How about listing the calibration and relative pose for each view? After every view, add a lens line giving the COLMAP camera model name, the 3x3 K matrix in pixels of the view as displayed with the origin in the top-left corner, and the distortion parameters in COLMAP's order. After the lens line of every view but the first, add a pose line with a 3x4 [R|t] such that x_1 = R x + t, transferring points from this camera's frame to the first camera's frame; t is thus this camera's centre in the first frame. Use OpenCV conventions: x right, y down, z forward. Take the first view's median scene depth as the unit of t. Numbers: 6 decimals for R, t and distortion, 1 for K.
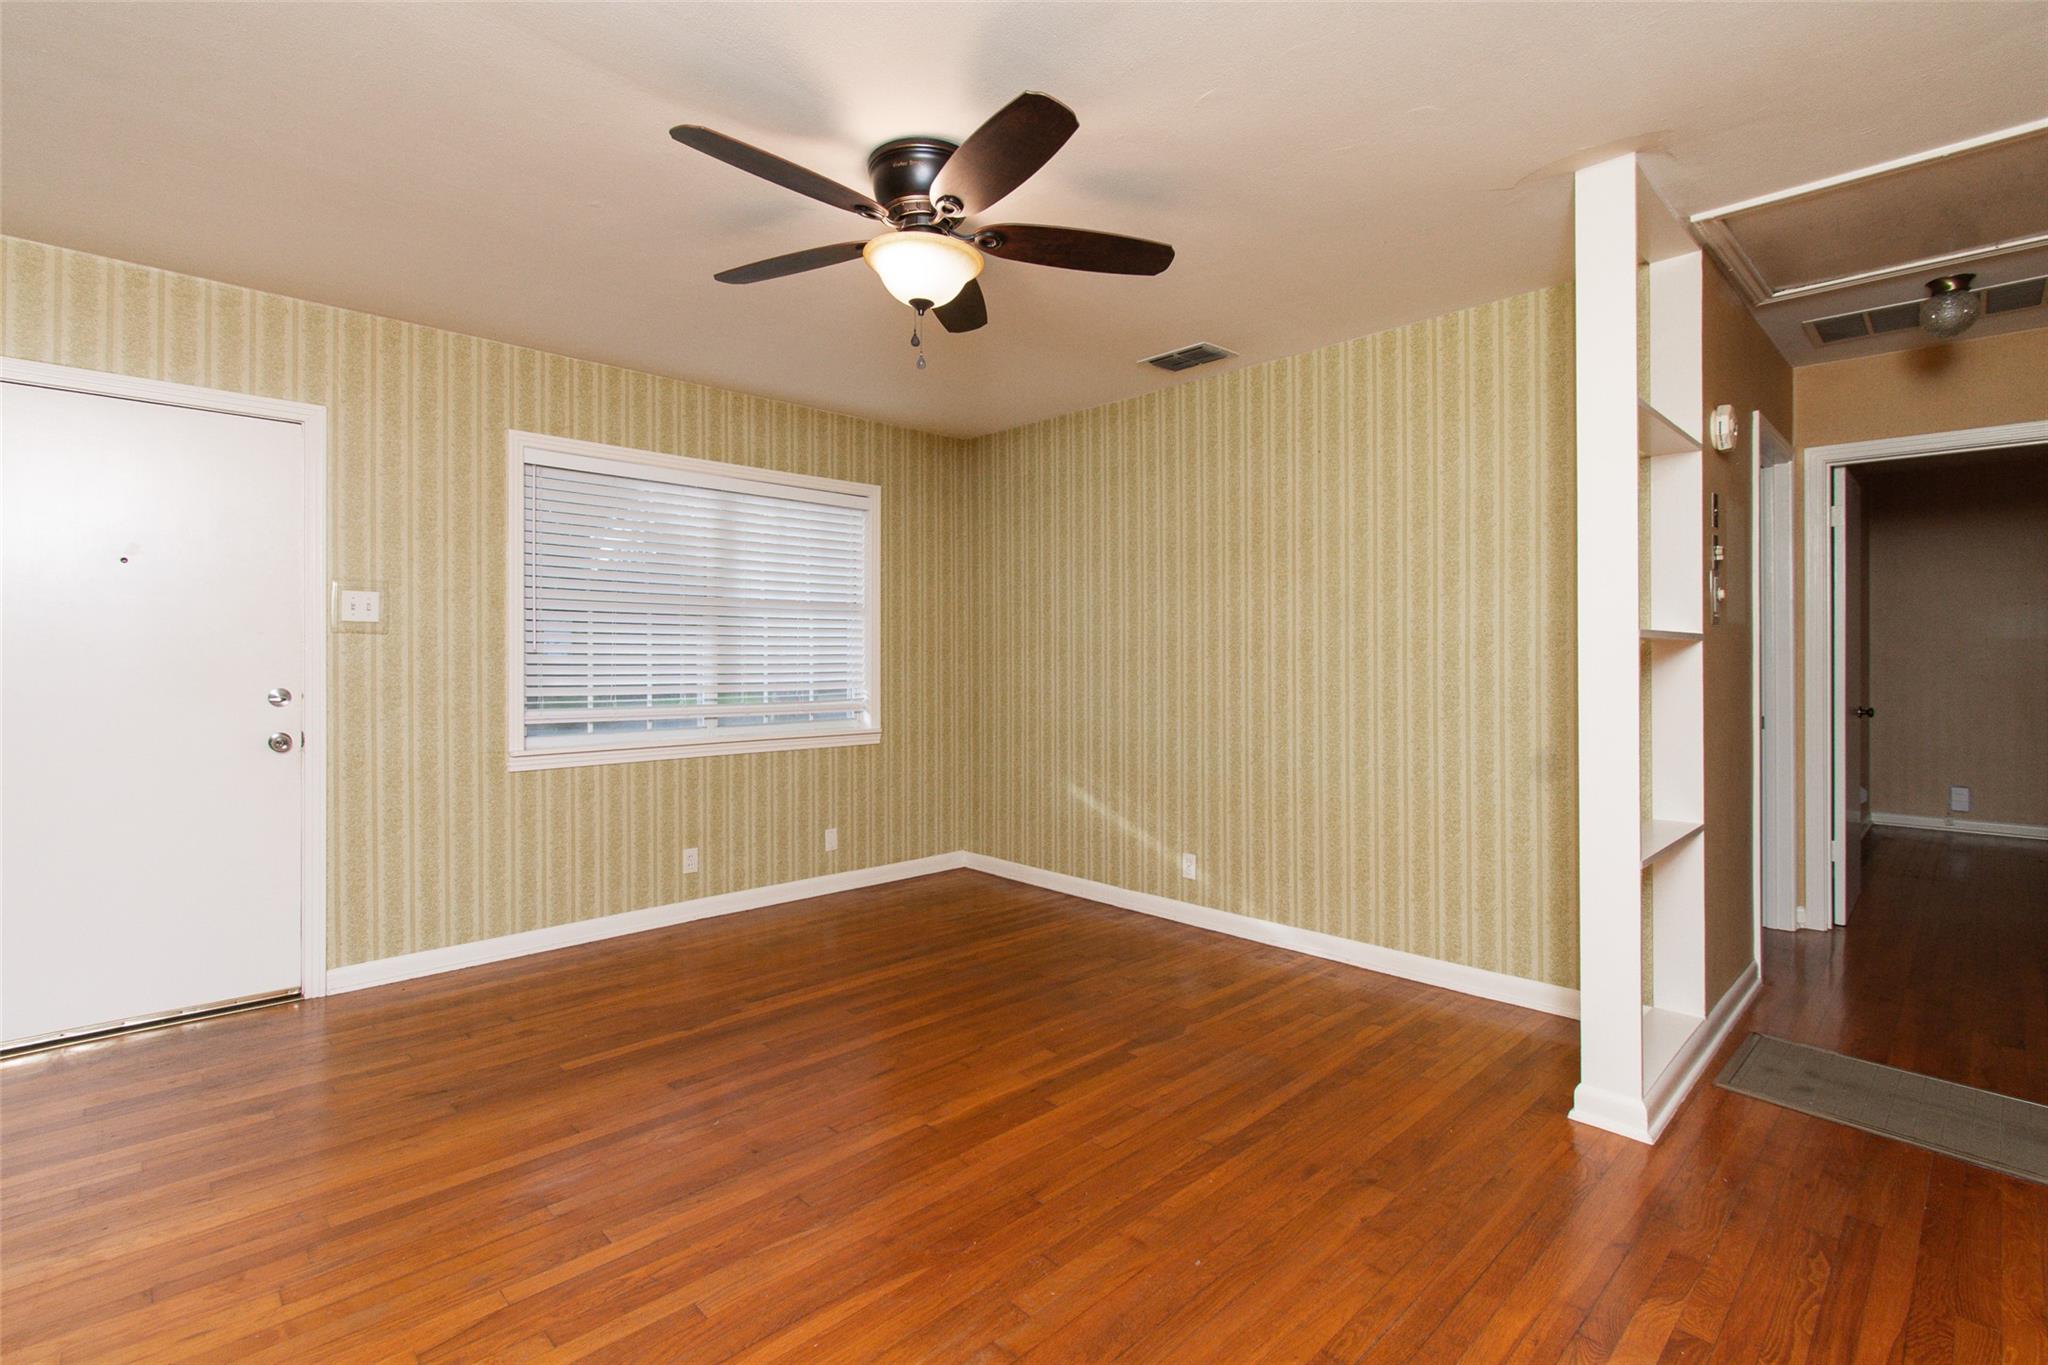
lens RADIAL K [[921.2, 0, 1024.1], [0, 921.2, 667.3], [0, 0, 1]] dist [0.003791, 0.001141]
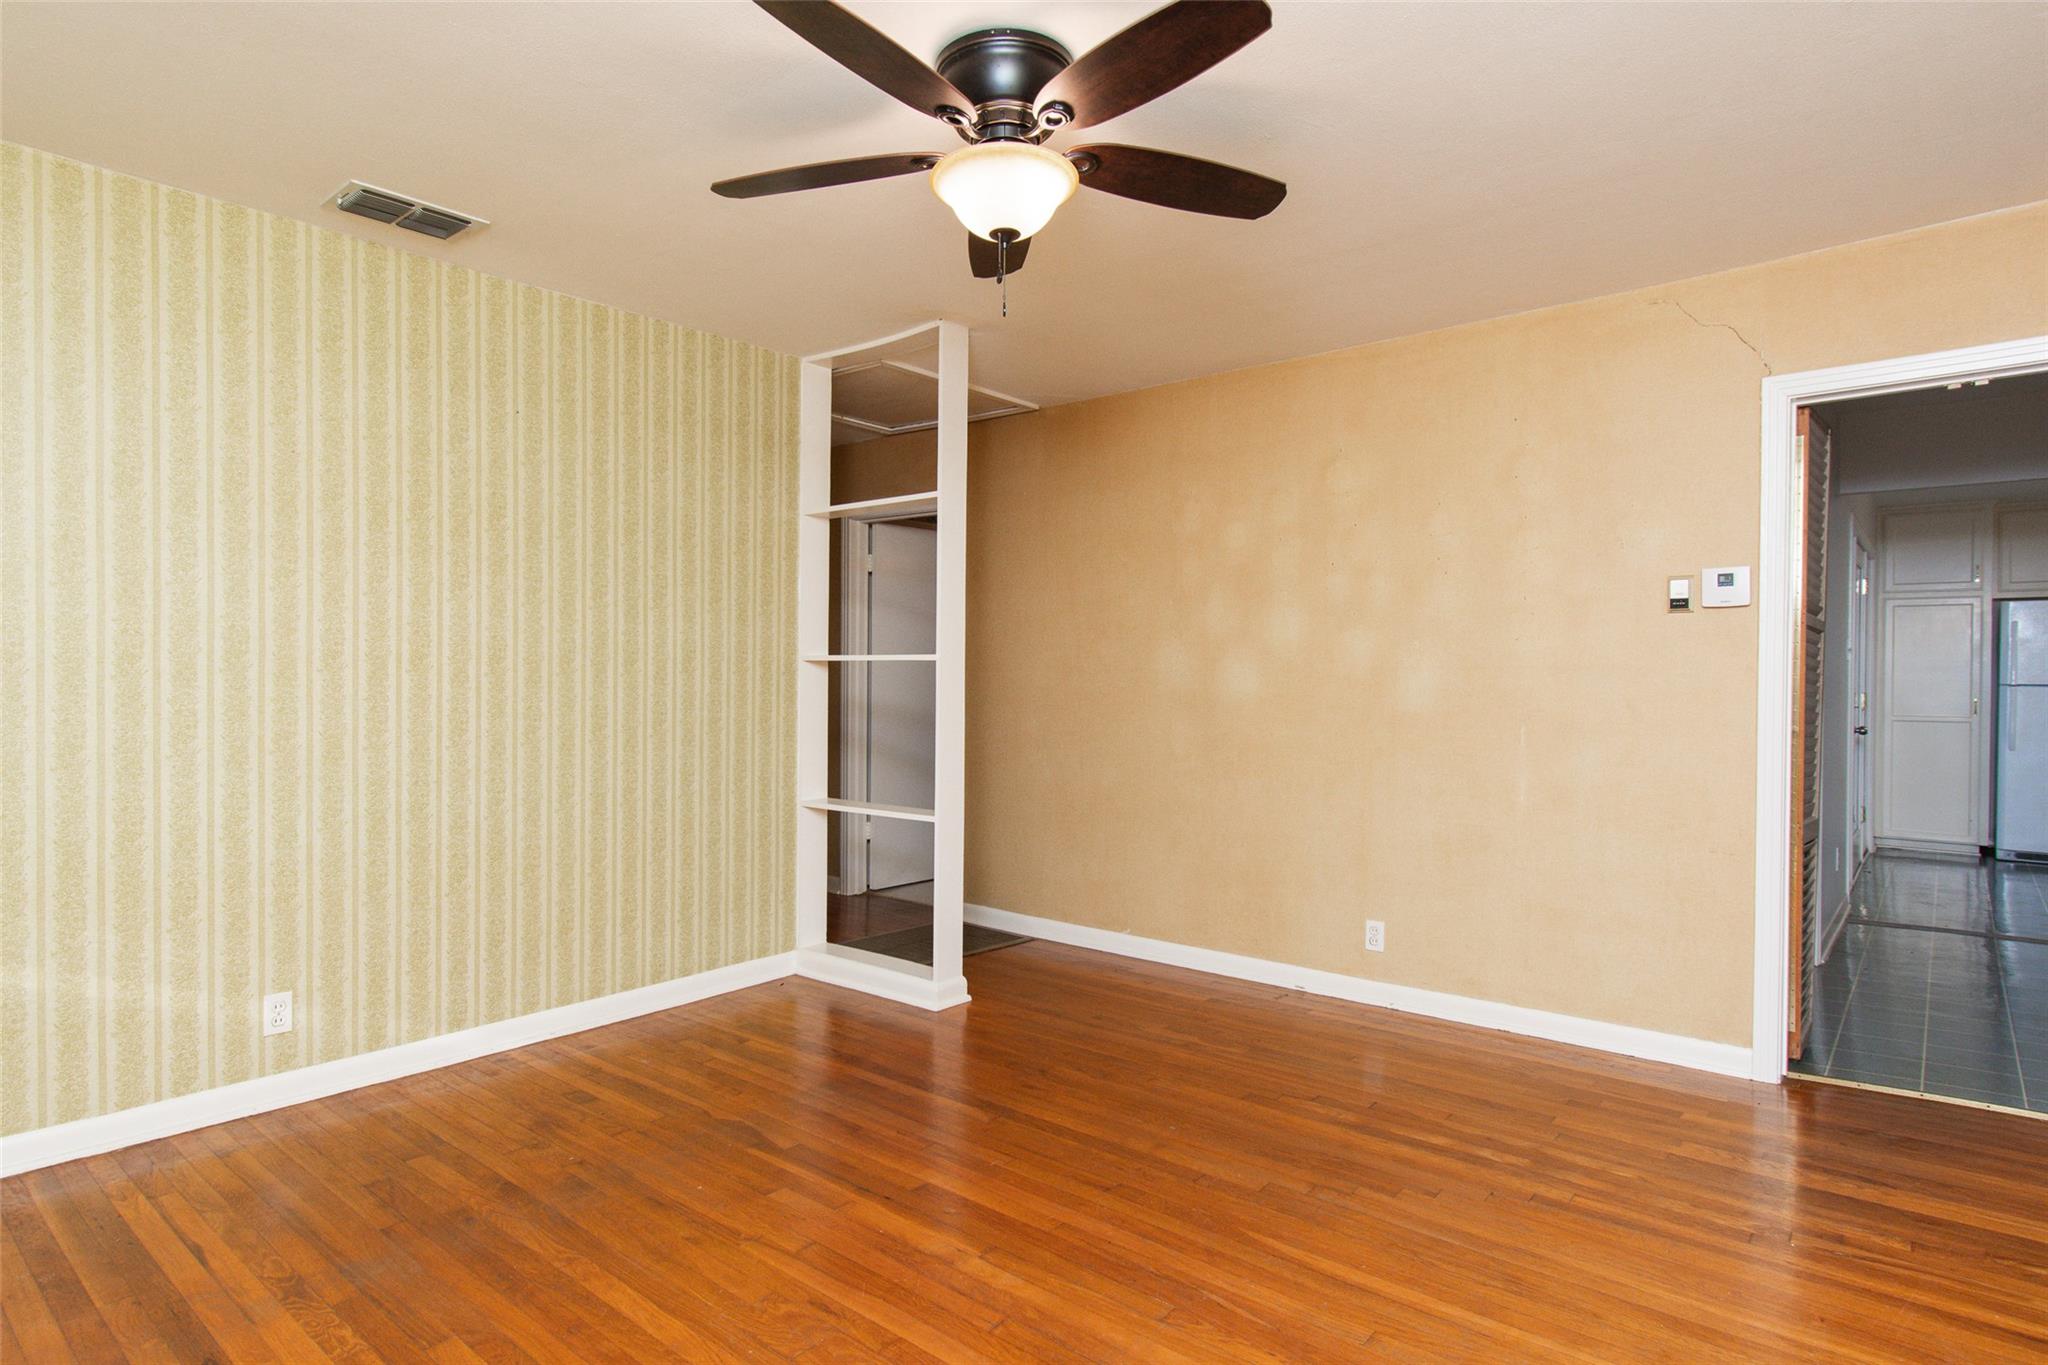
lens RADIAL K [[1097.6, 0, 1021.8], [0, 1097.6, 688.4], [0, 0, 1]] dist [-0.003528, -0.001469]
pose [[-0.092512, -0.015449, 0.995592, -0.700104], [0.000924, 0.999878, 0.015601, -0.011425], [-0.995711, 0.002363, -0.092487, 0.692949]]
